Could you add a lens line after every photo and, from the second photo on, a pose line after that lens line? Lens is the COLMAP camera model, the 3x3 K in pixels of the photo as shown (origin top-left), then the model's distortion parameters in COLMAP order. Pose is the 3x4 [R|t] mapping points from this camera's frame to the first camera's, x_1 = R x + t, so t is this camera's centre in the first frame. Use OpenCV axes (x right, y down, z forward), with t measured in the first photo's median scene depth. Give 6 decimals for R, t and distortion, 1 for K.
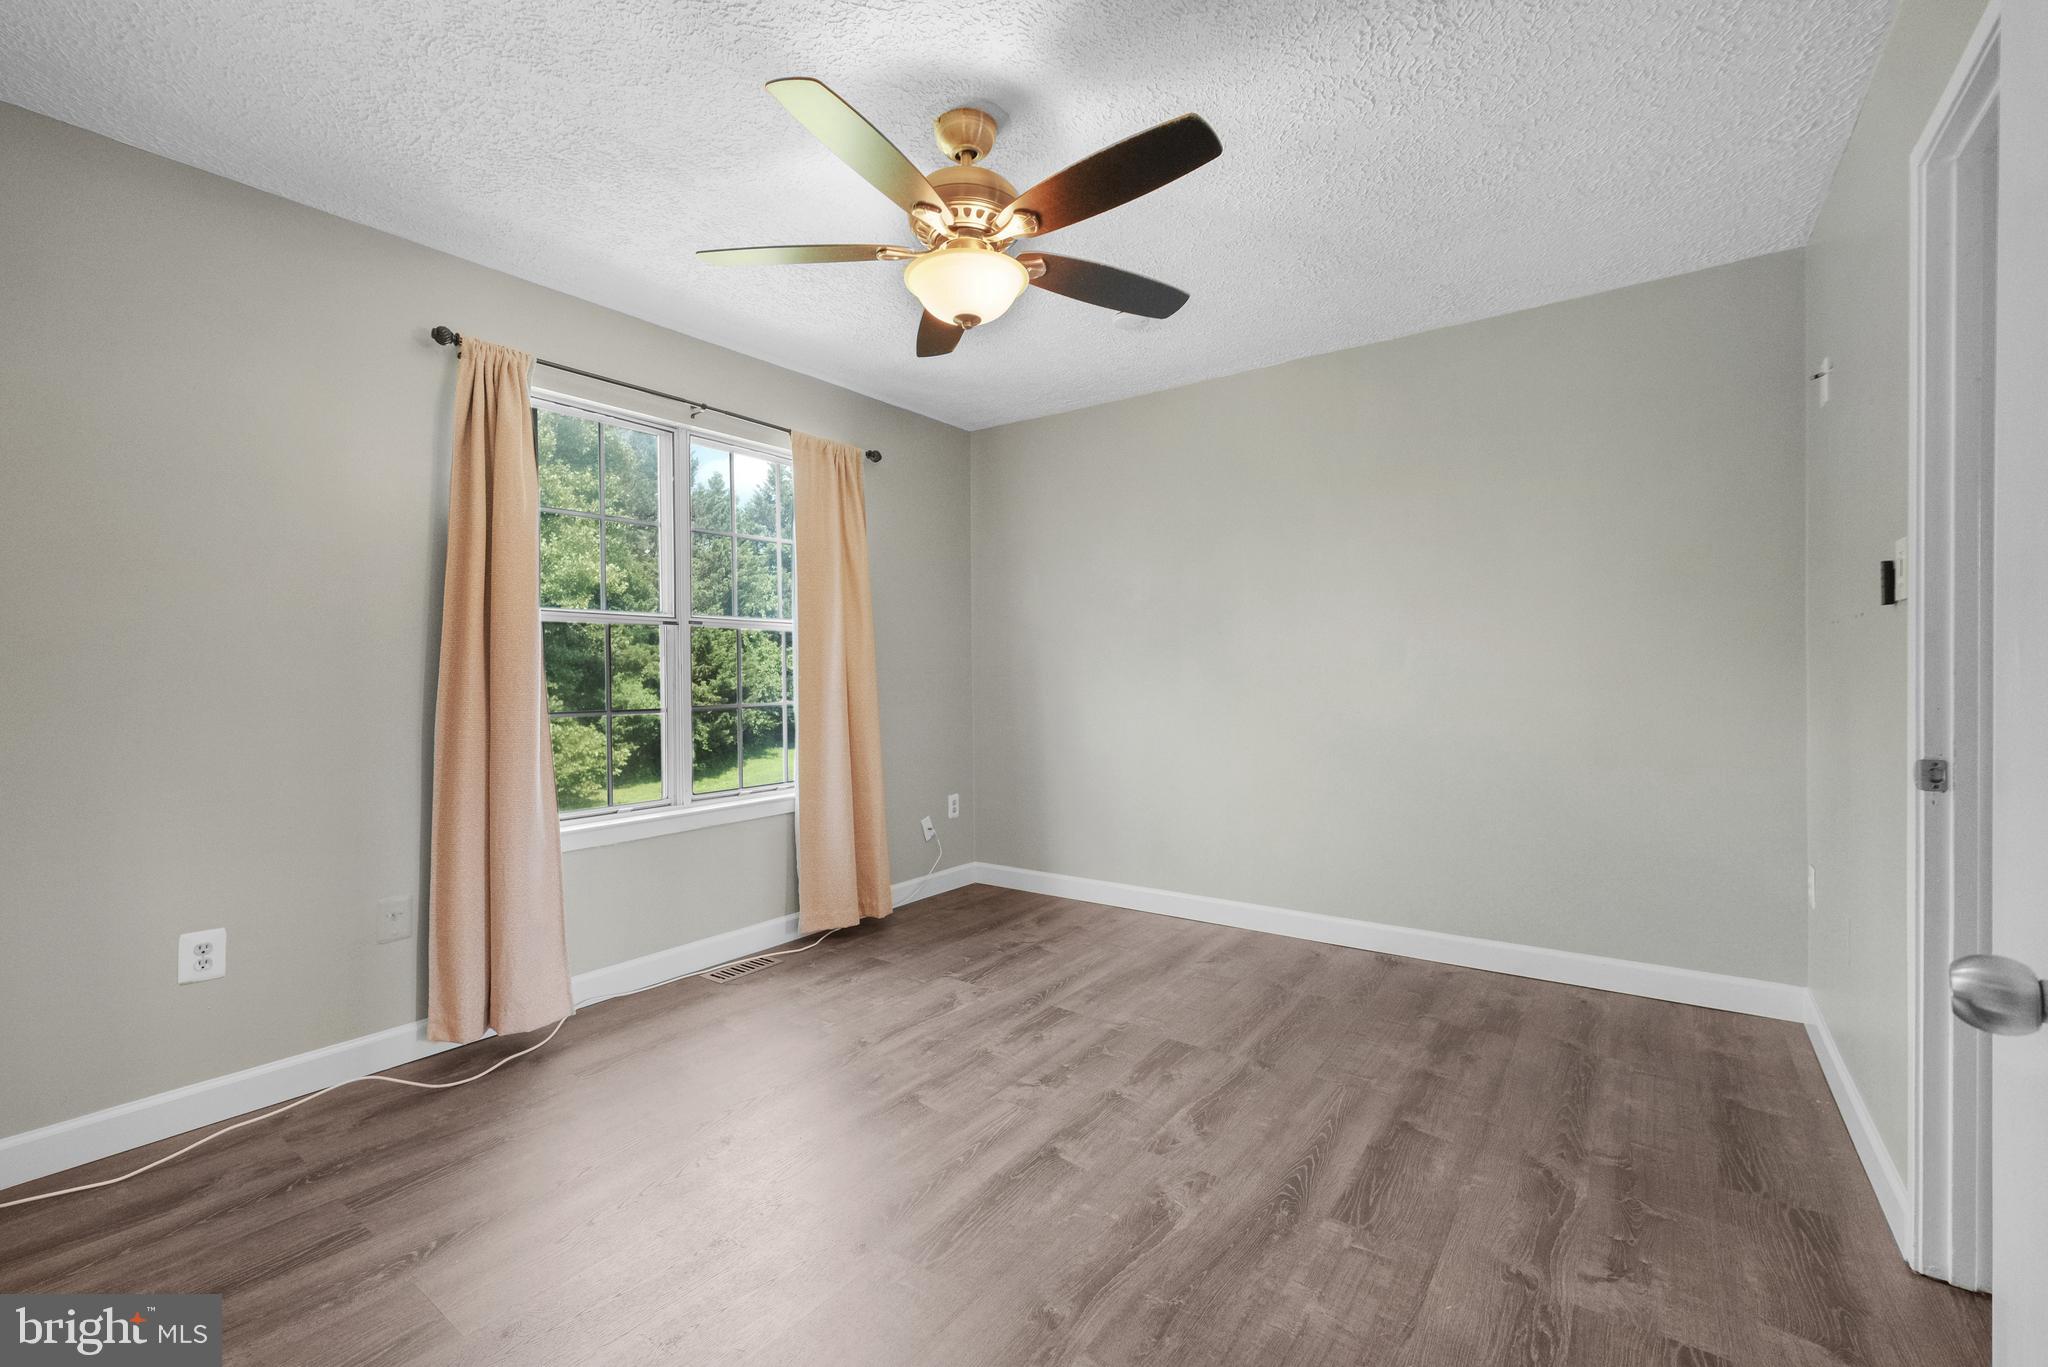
lens RADIAL K [[884.0, 0, 1030.6], [0, 884.0, 679.1], [0, 0, 1]] dist [-0.001299, -0.001115]
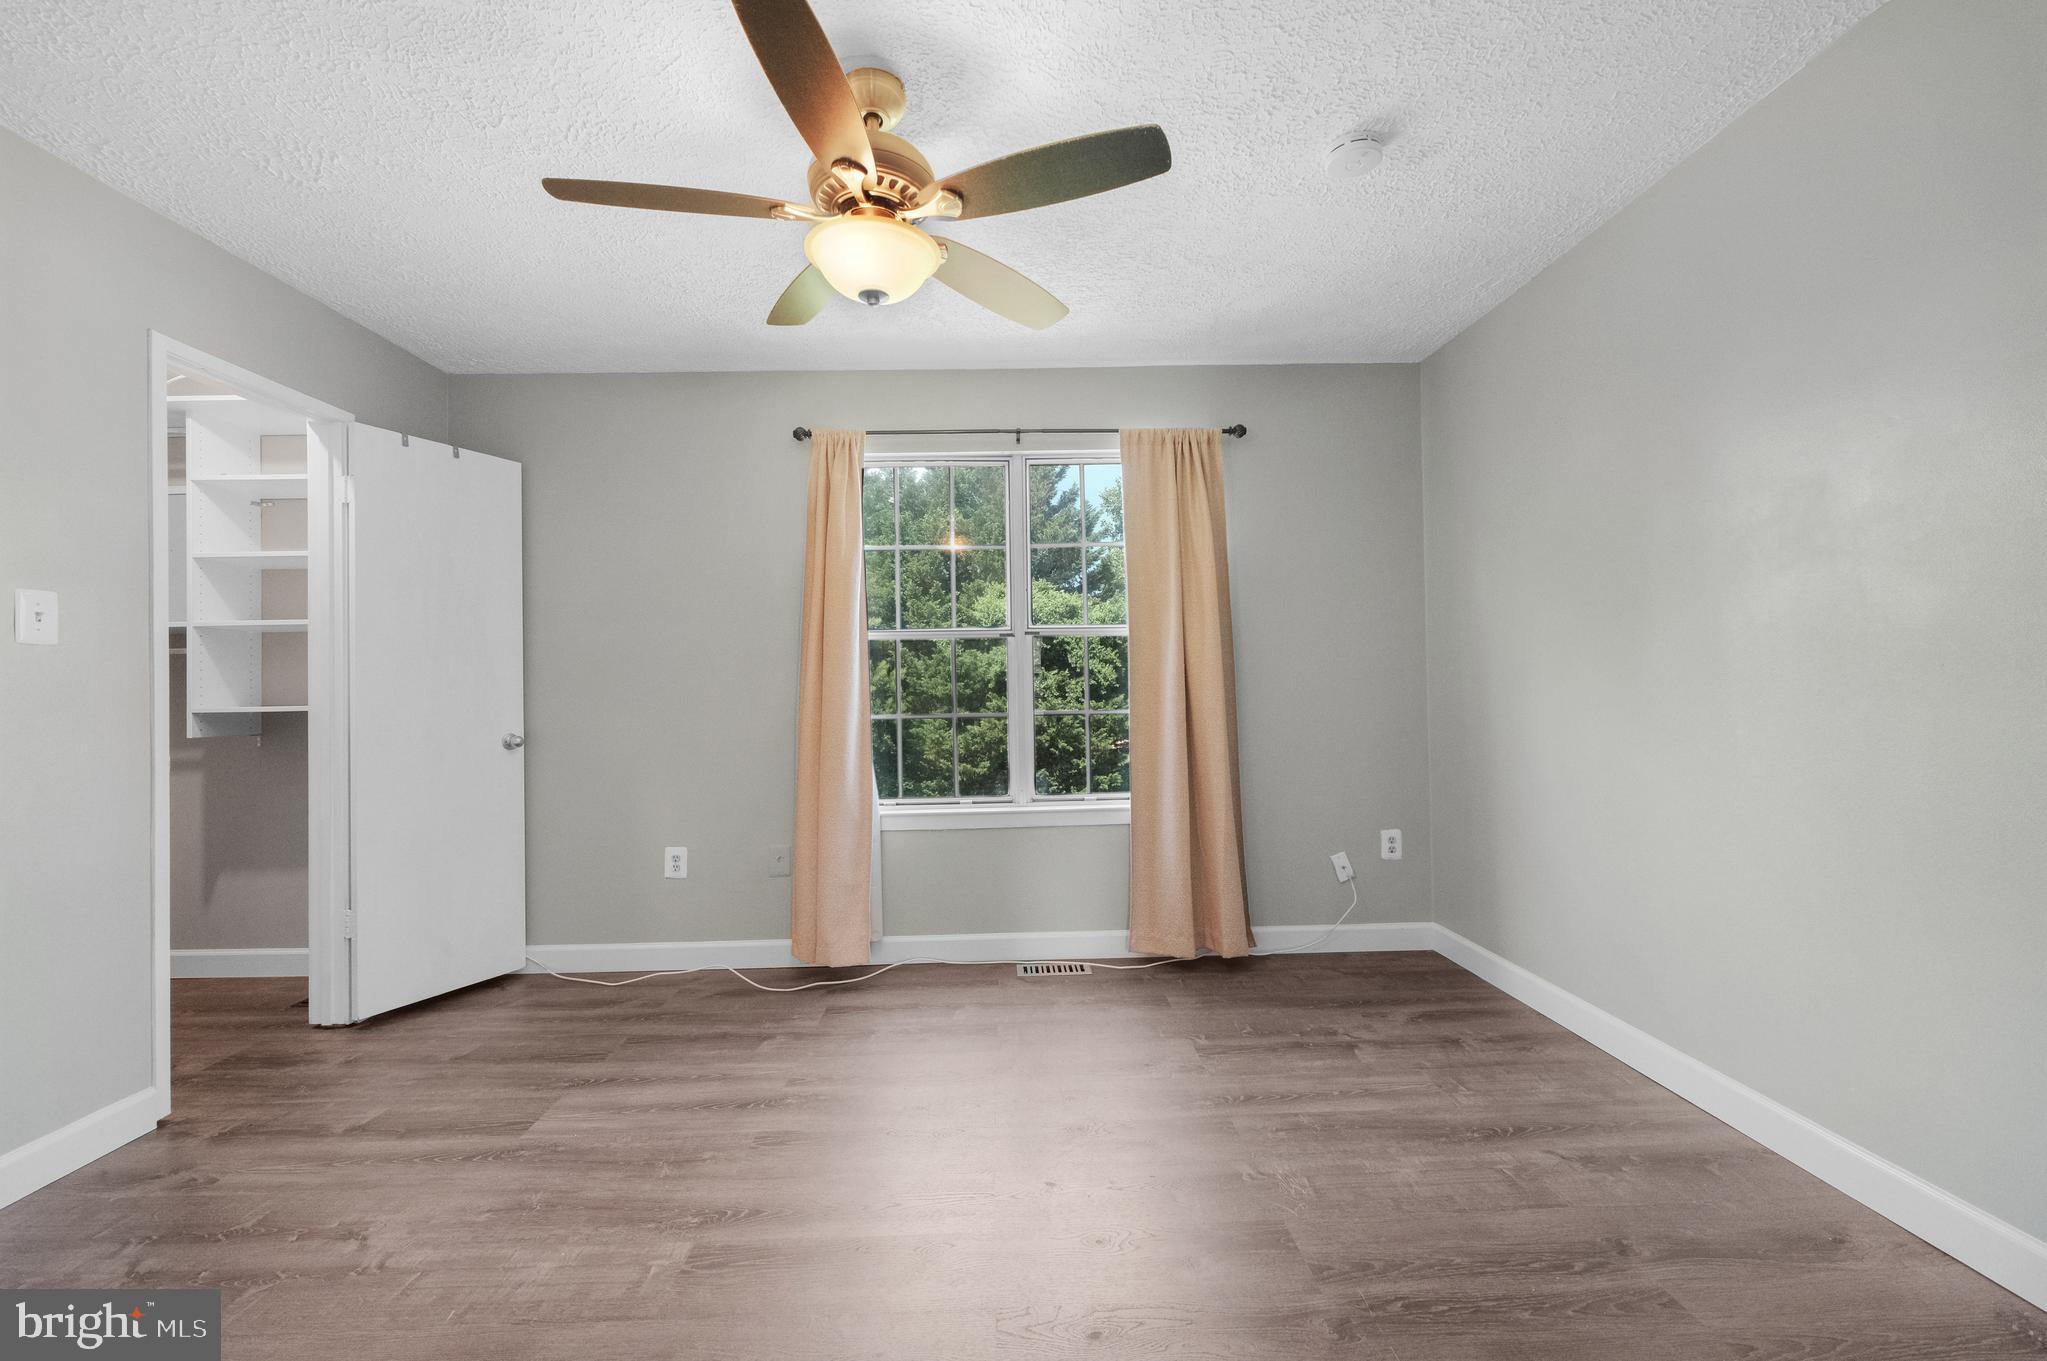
lens RADIAL K [[883.6, 0, 1010.8], [0, 883.6, 675.1], [0, 0, 1]] dist [-0.001299, -0.001115]
pose [[0.594180, -0.015723, -0.804178, 0.481590], [0.008813, 0.999876, -0.013038, 0.000442], [0.804284, 0.000660, 0.594245, 0.363634]]
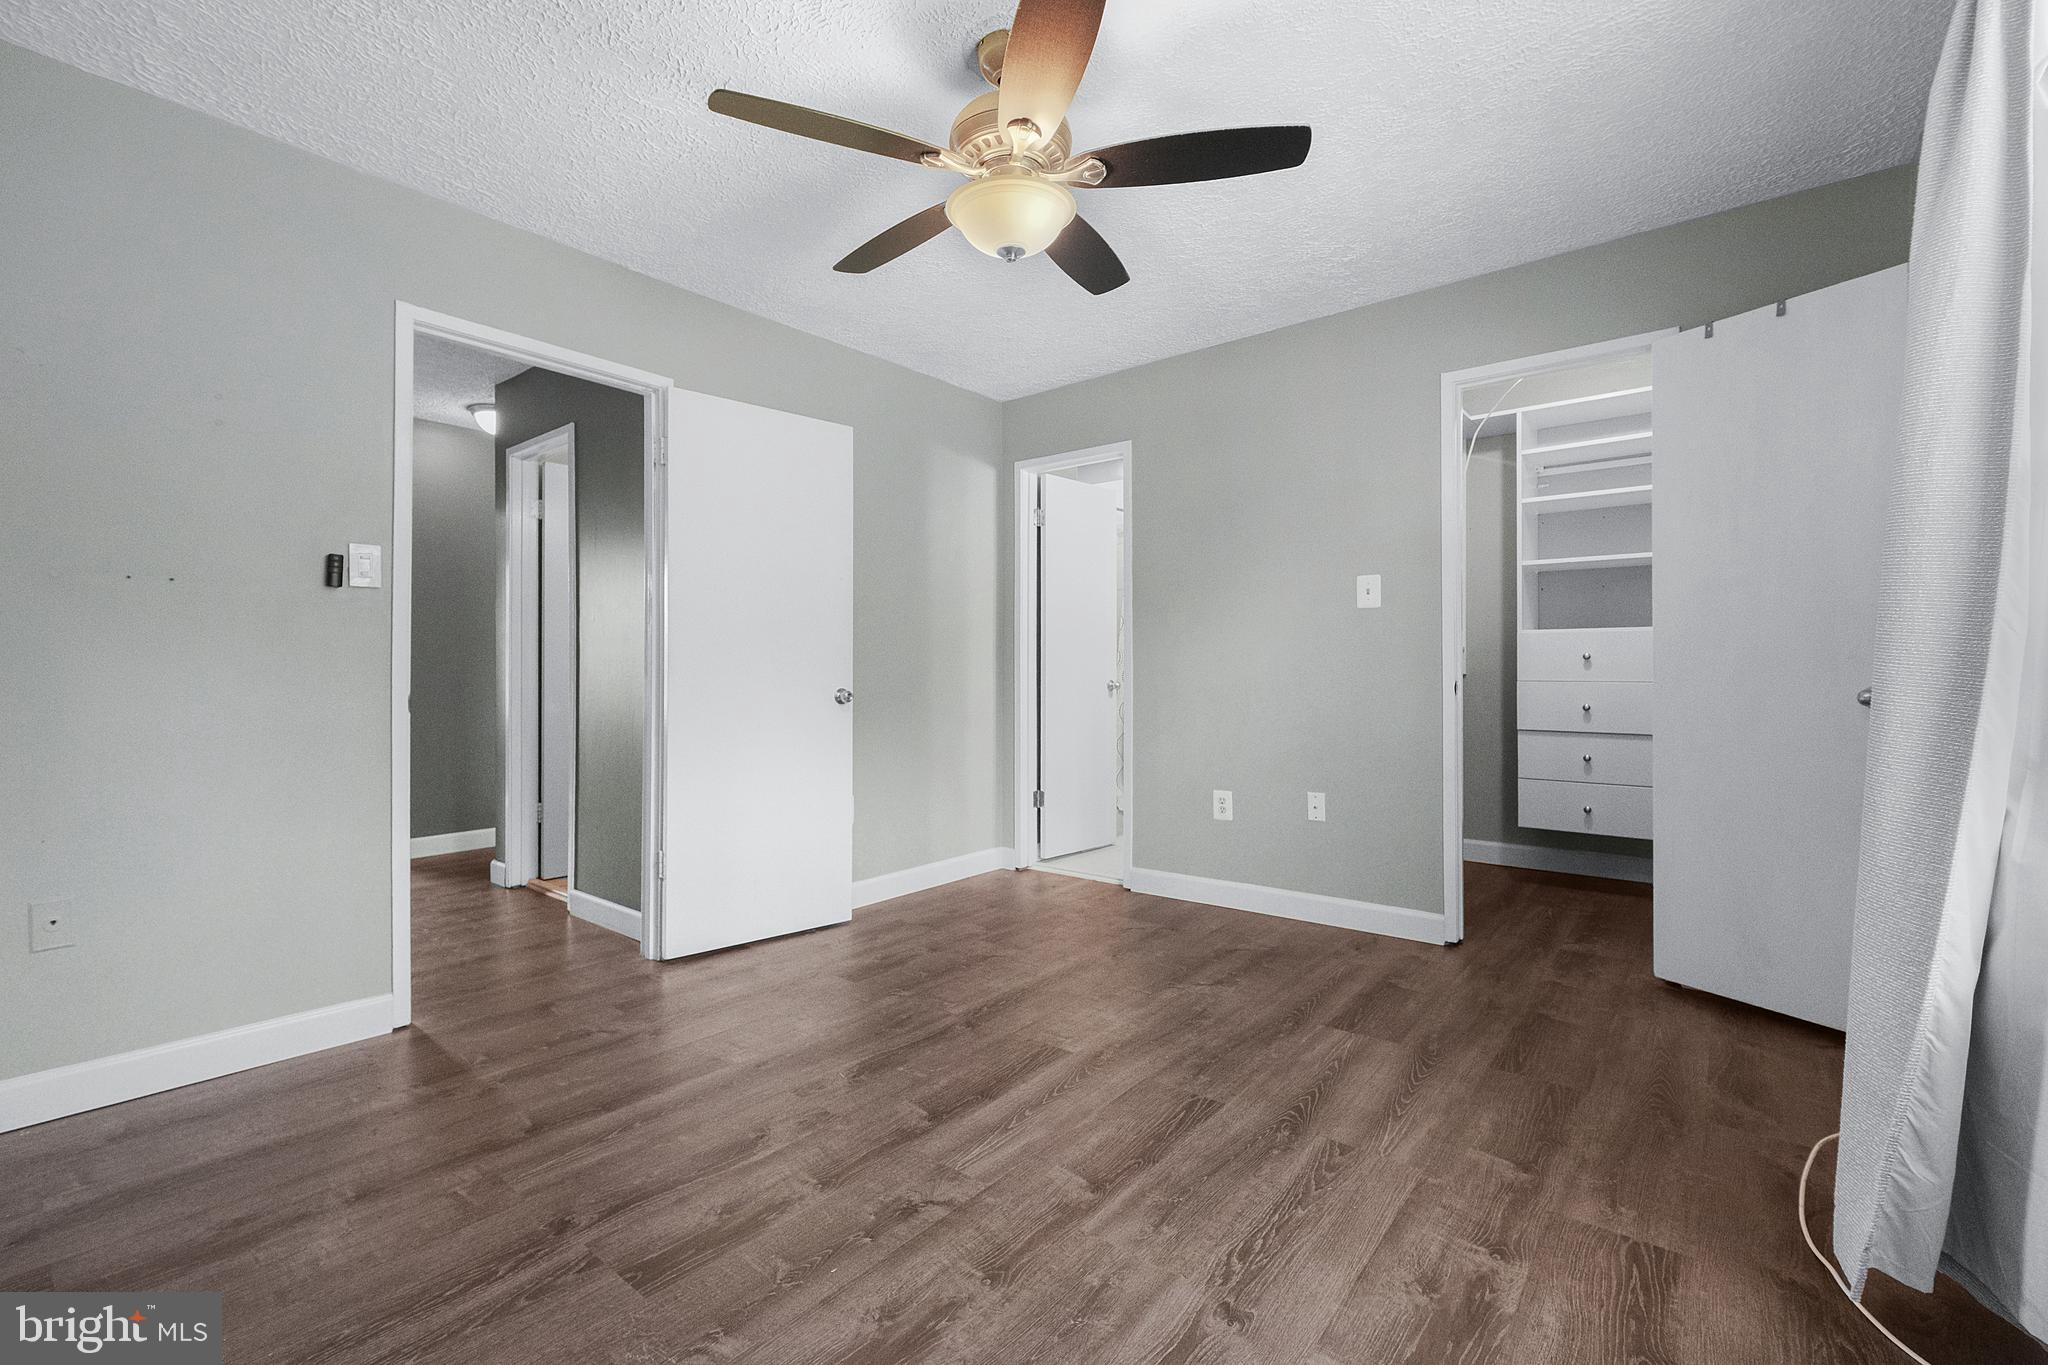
lens RADIAL K [[884.0, 0, 1005.2], [0, 884.0, 669.6], [0, 0, 1]] dist [-0.001299, -0.001115]
pose [[-0.997100, 0.010891, 0.075320, -0.084257], [0.011270, 0.999926, 0.004606, 0.027376], [-0.075264, 0.005441, -0.997149, 1.256125]]
